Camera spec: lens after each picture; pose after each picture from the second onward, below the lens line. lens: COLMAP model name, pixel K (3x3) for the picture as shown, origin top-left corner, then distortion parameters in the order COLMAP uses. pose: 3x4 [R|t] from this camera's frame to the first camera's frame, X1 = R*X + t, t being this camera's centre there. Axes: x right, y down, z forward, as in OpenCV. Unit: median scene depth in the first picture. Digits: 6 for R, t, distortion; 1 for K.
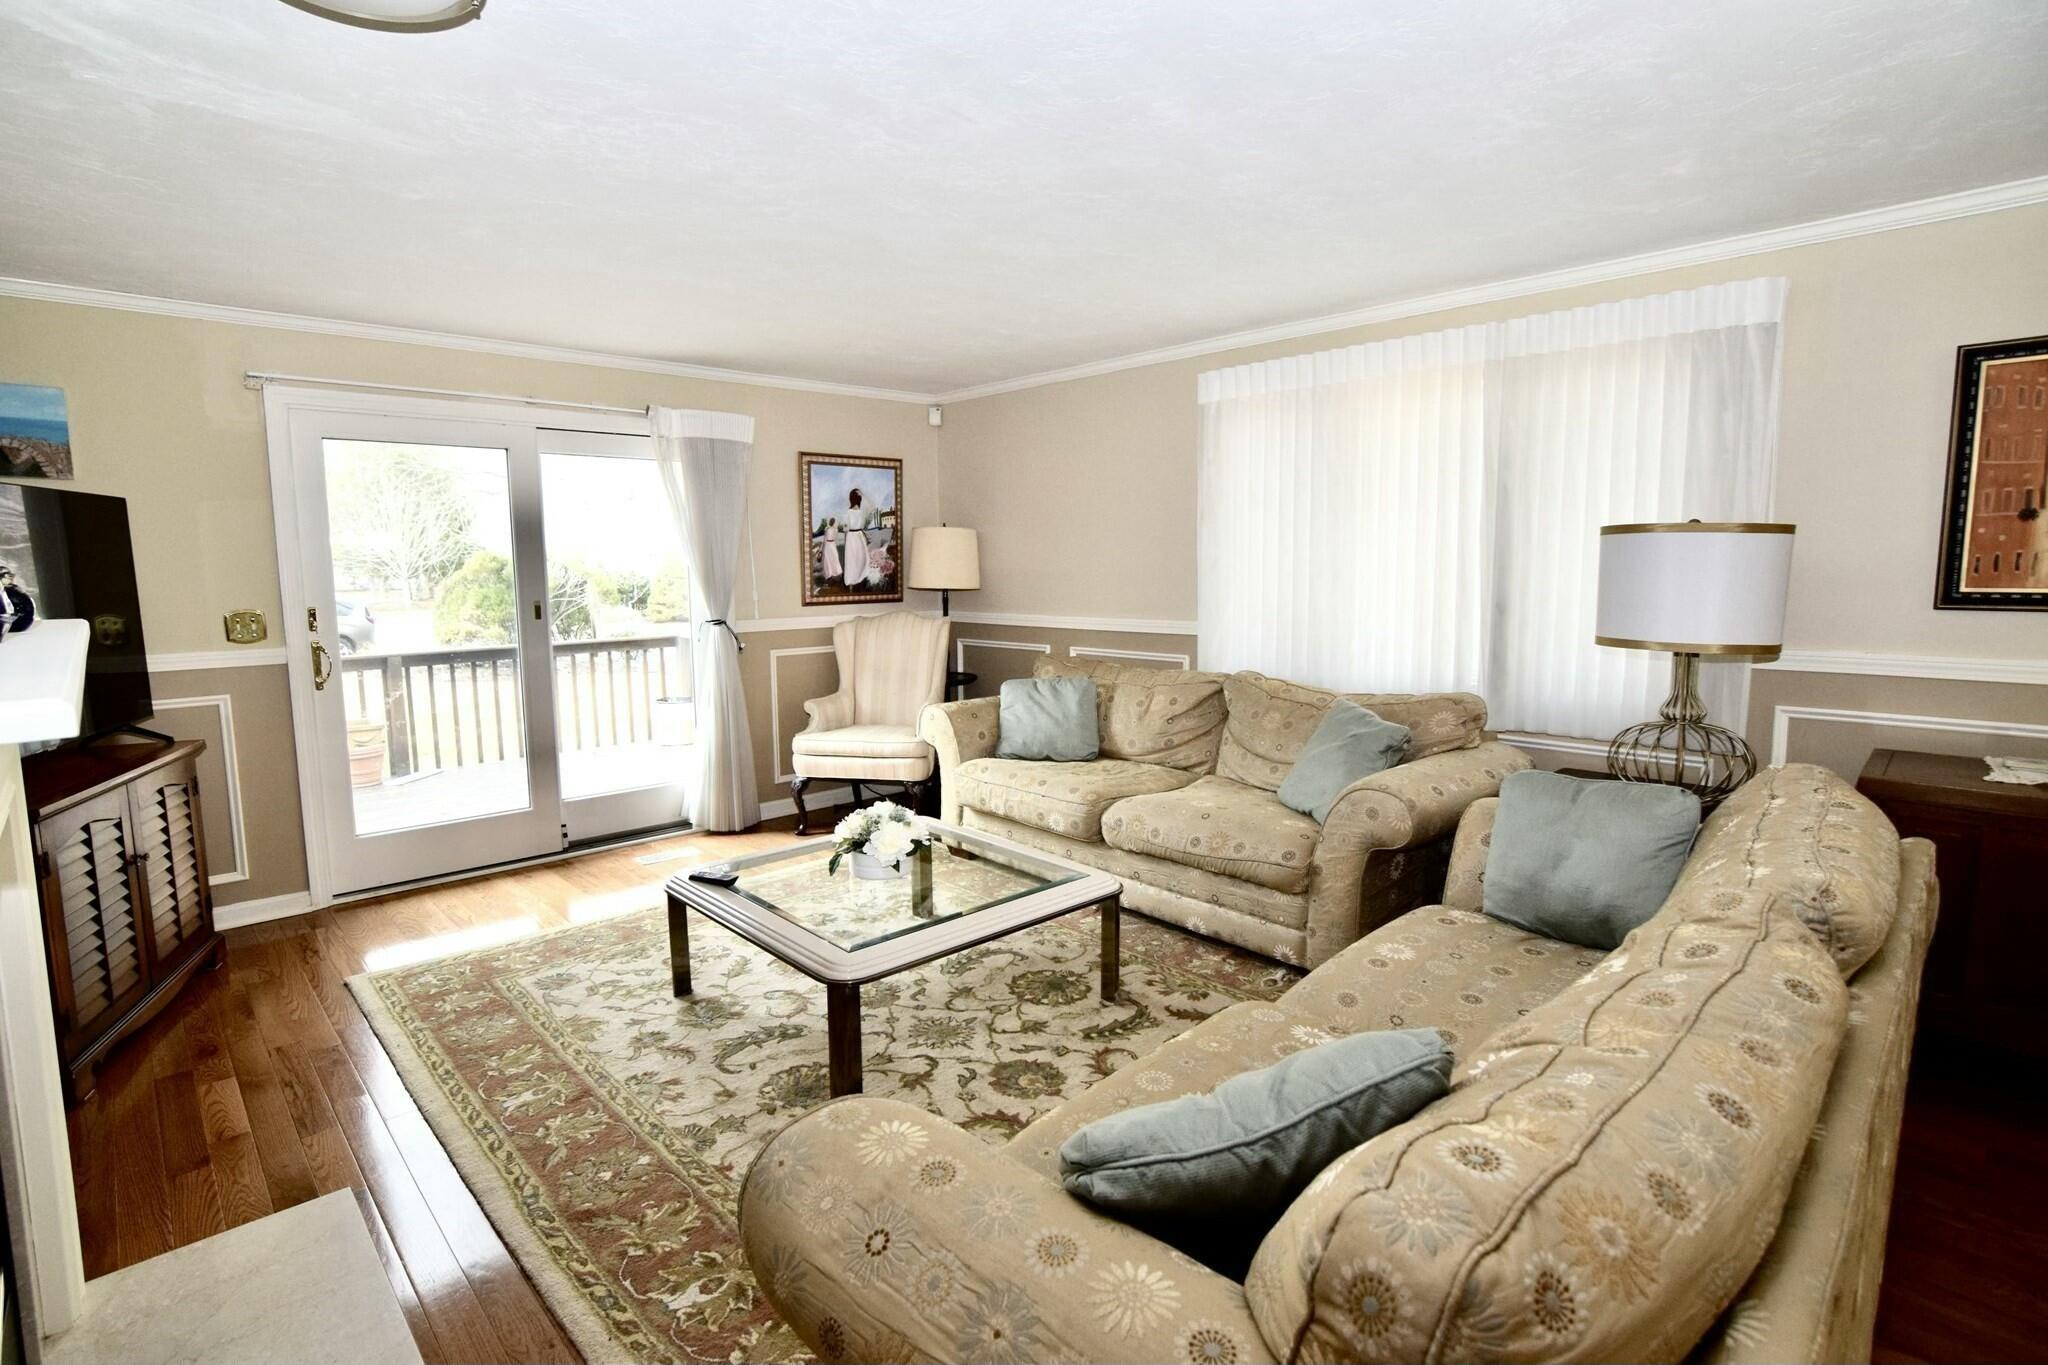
lens RADIAL K [[995.9, 0, 1014.4], [0, 995.9, 689.4], [0, 0, 1]] dist [0.003431, 0.000464]
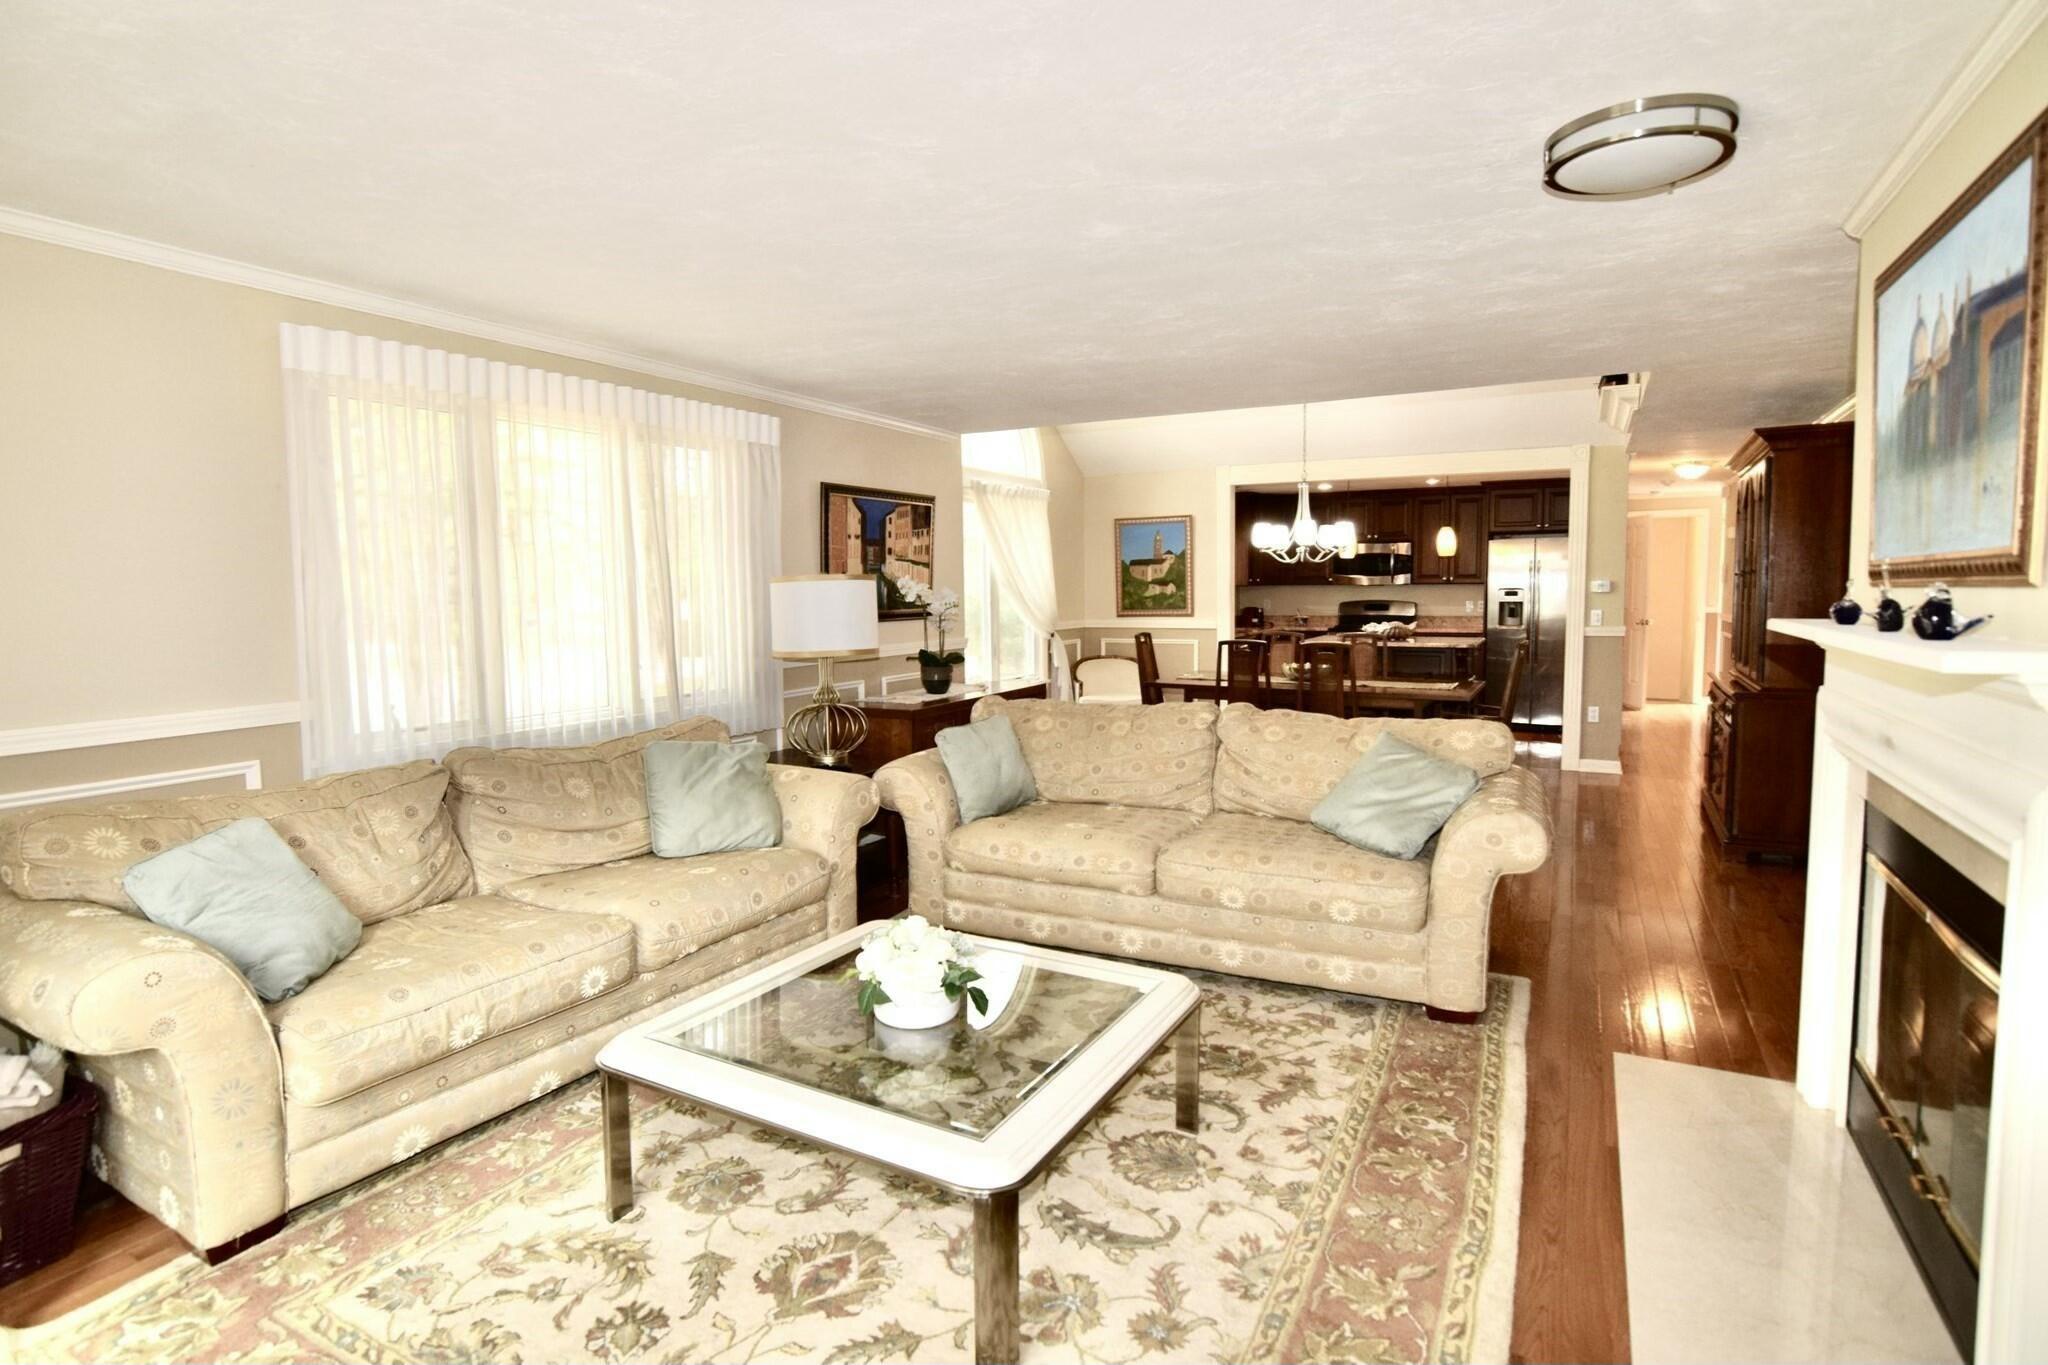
lens RADIAL K [[1018.5, 0, 1011.9], [0, 1018.5, 672.6], [0, 0, 1]] dist [-0.015776, 0.000138]
pose [[-0.303528, -0.059639, 0.950954, -0.551582], [0.145798, 0.983379, 0.108209, -0.085635], [-0.941602, 0.171492, -0.289788, 0.715987]]
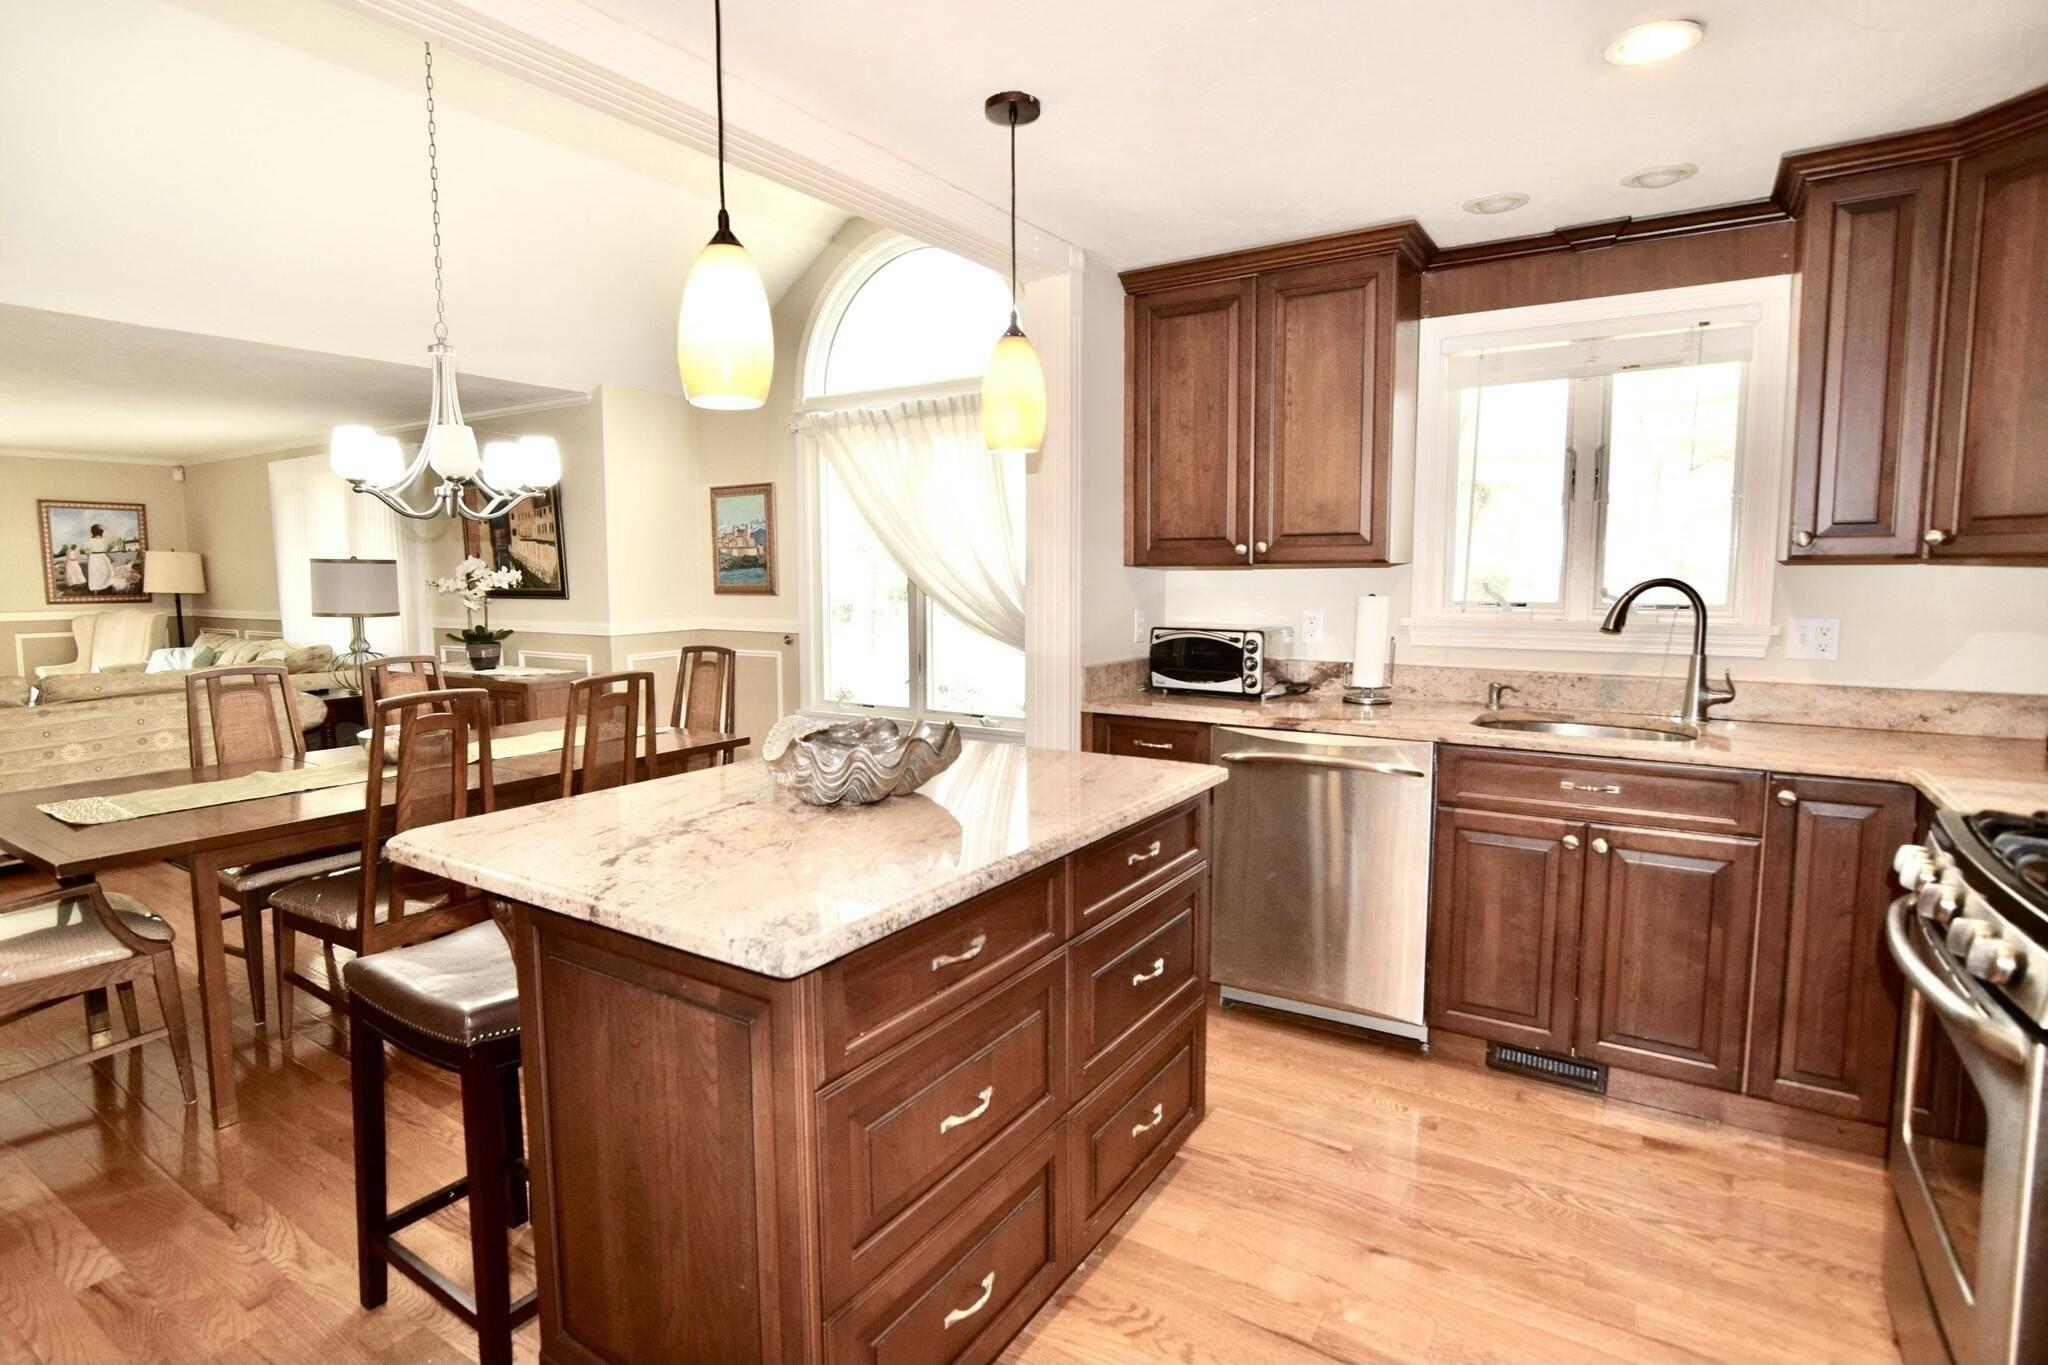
lens RADIAL K [[1018.5, 0, 1023.3], [0, 1018.5, 668.1], [0, 0, 1]] dist [-0.015776, 0.000138]
pose [[0.969076, -0.015949, 0.246247, 0.911085], [0.025158, 0.999095, -0.034298, 0.107428], [-0.245477, 0.039433, 0.968600, -0.865261]]
